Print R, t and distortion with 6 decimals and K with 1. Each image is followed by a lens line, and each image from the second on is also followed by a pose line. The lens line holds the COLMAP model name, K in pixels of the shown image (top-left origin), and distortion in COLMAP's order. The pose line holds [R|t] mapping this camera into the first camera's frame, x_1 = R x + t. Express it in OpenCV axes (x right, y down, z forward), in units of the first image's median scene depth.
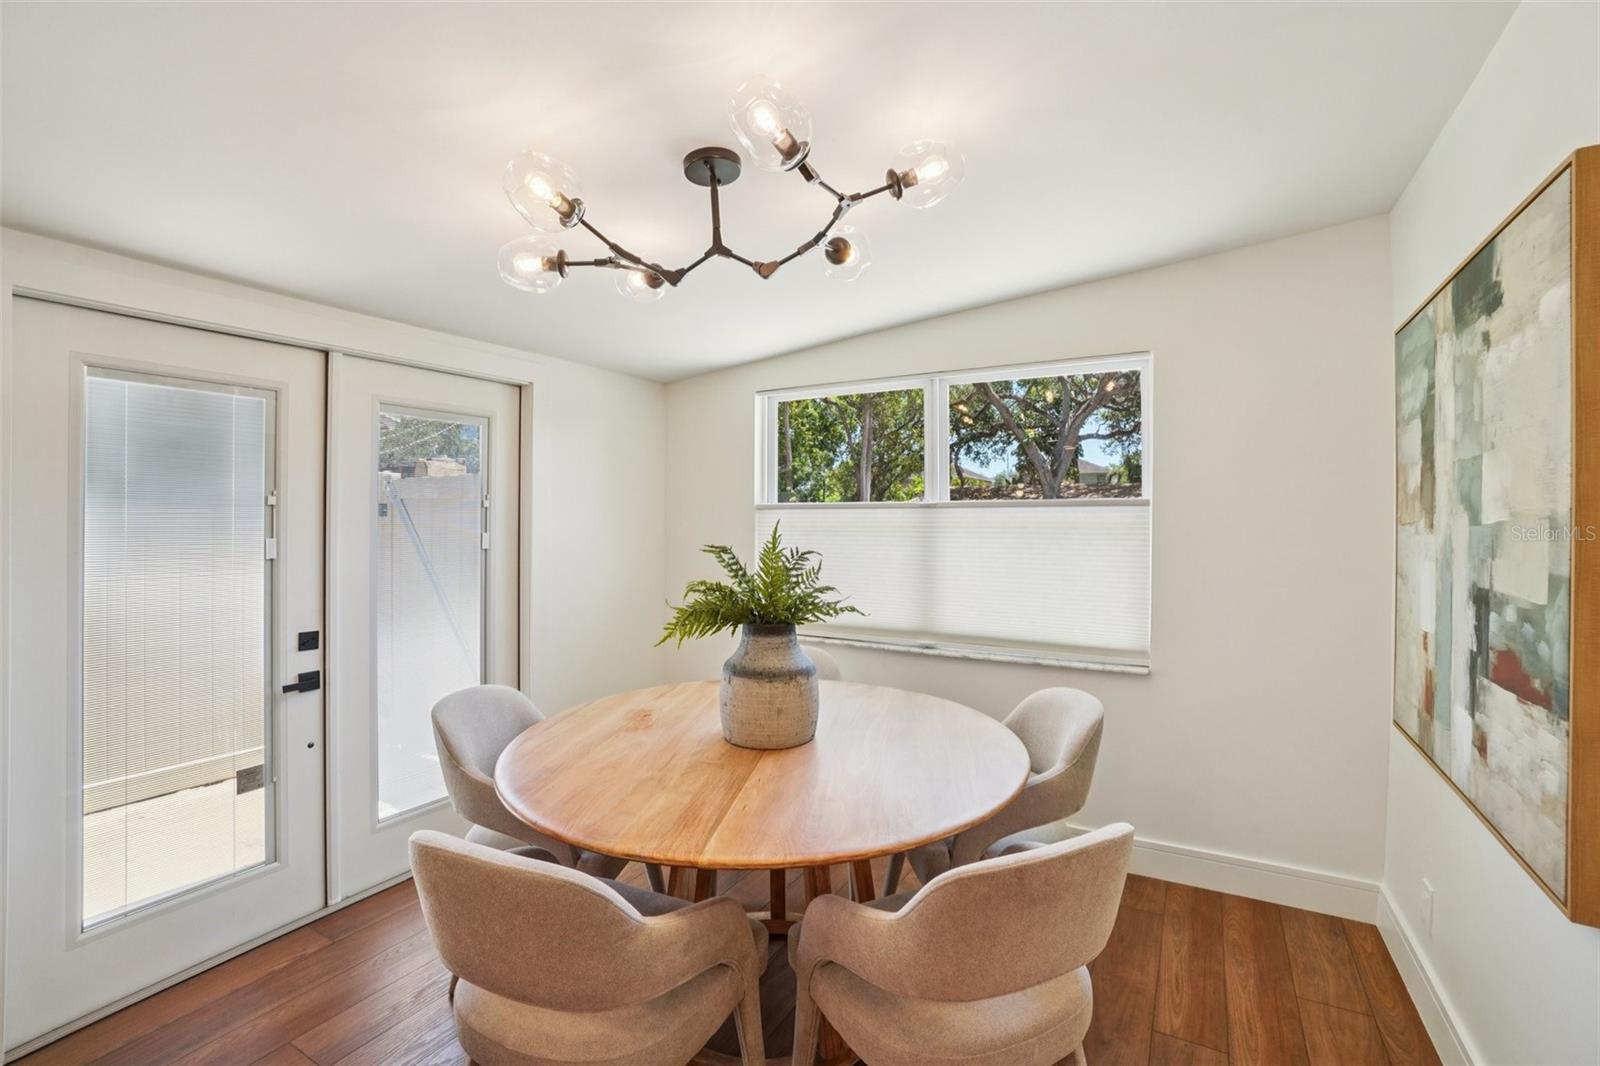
lens RADIAL K [[702.6, 0, 814.1], [0, 702.6, 514.8], [0, 0, 1]] dist [-0.029410, 0.005797]
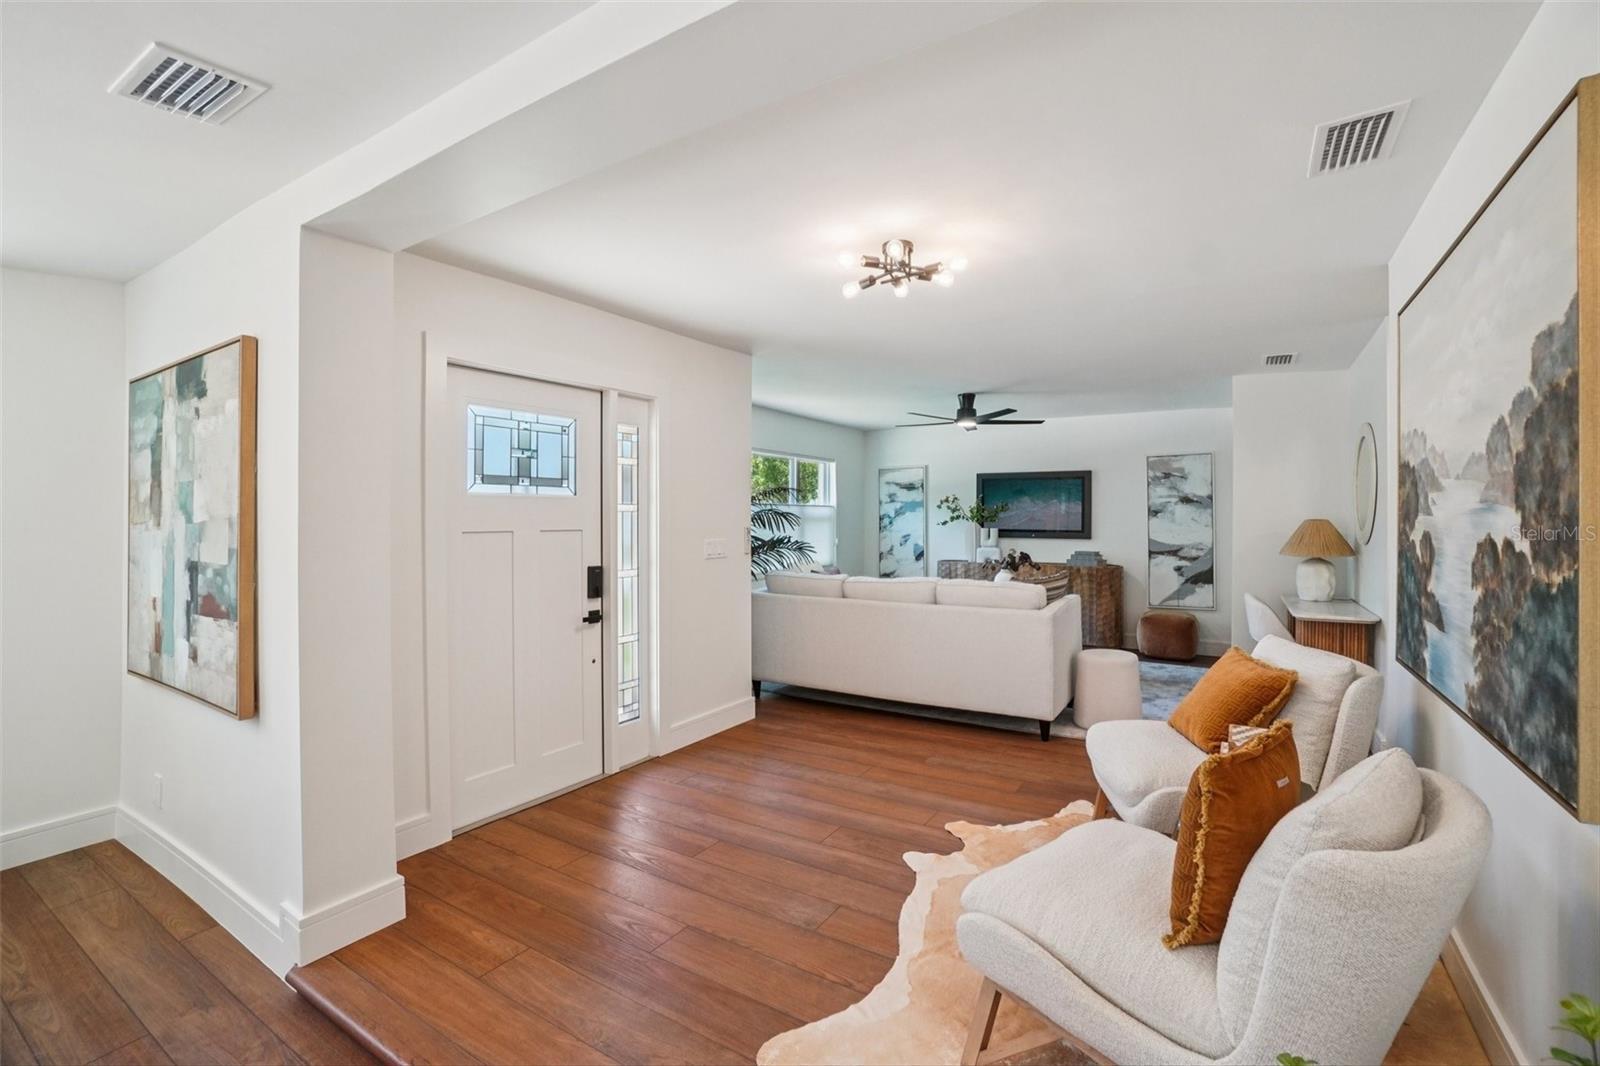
lens RADIAL K [[702.6, 0, 810.0], [0, 702.6, 520.9], [0, 0, 1]] dist [-0.029410, 0.005797]
pose [[0.057997, -0.000004, 0.998317, -0.518882], [-0.003216, 0.999995, 0.000191, 0.003957], [-0.998312, -0.003222, 0.057997, -0.503476]]
